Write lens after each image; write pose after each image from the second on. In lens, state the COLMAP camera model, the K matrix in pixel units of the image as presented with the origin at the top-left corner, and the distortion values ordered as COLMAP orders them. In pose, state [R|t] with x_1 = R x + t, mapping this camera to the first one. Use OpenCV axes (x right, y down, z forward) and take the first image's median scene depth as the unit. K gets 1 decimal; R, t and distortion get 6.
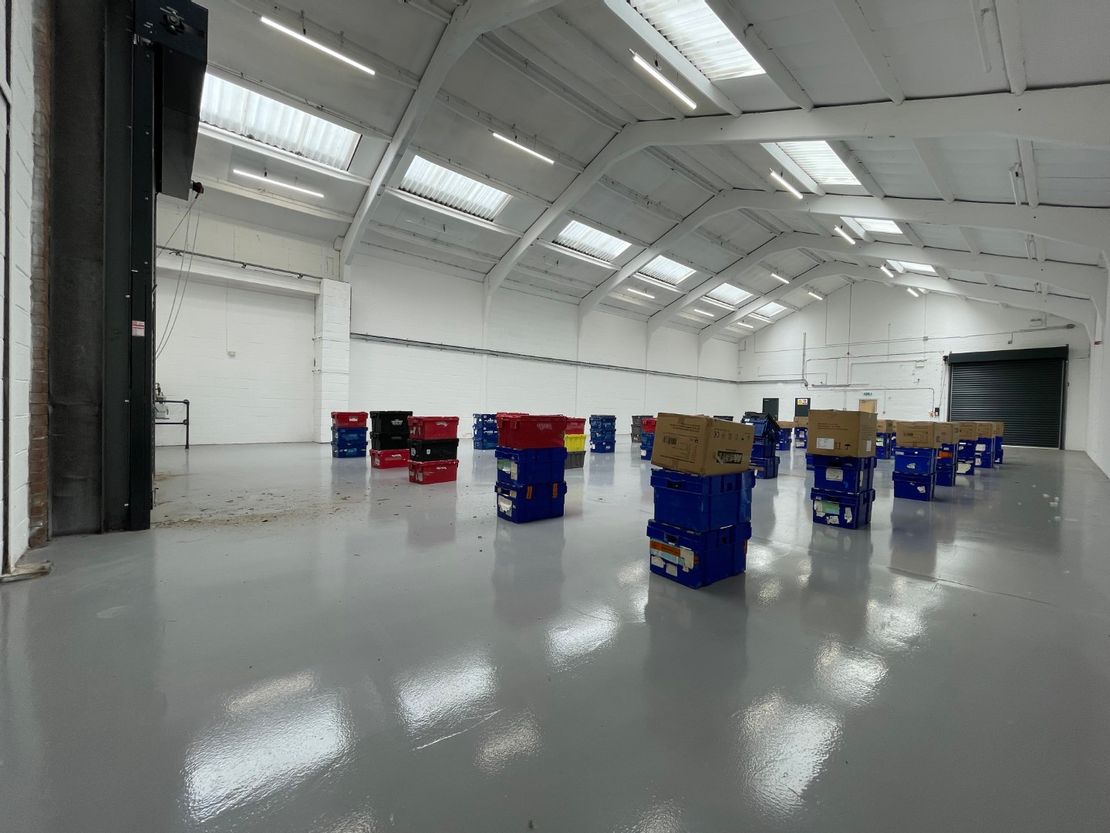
lens RADIAL K [[449.6, 0, 559.4], [0, 449.6, 417.7], [0, 0, 1]] dist [0.002528, -0.000557]
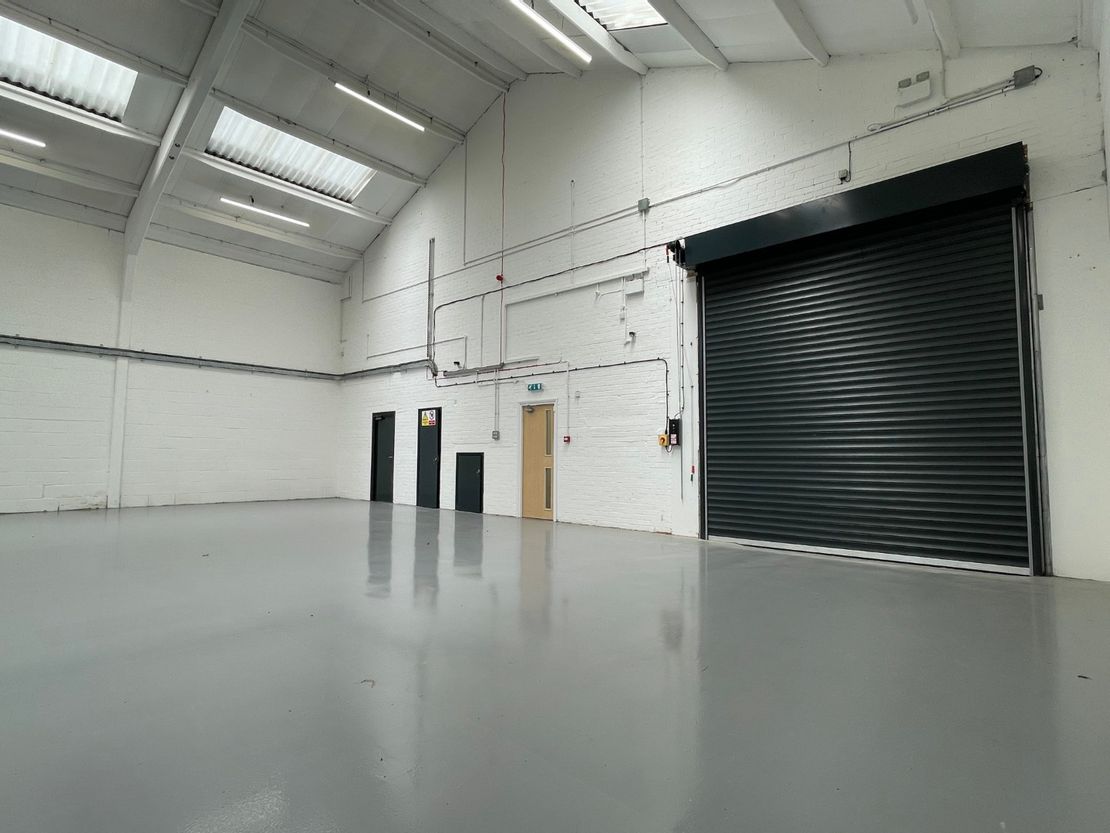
lens RADIAL K [[571.0, 0, 551.7], [0, 571.0, 418.2], [0, 0, 1]] dist [-0.018514, 0.000895]
pose [[0.990860, -0.015807, 0.133966, 0.297253], [0.025998, 0.996869, -0.074668, 0.001498], [-0.132366, 0.077468, 0.988169, 0.266336]]
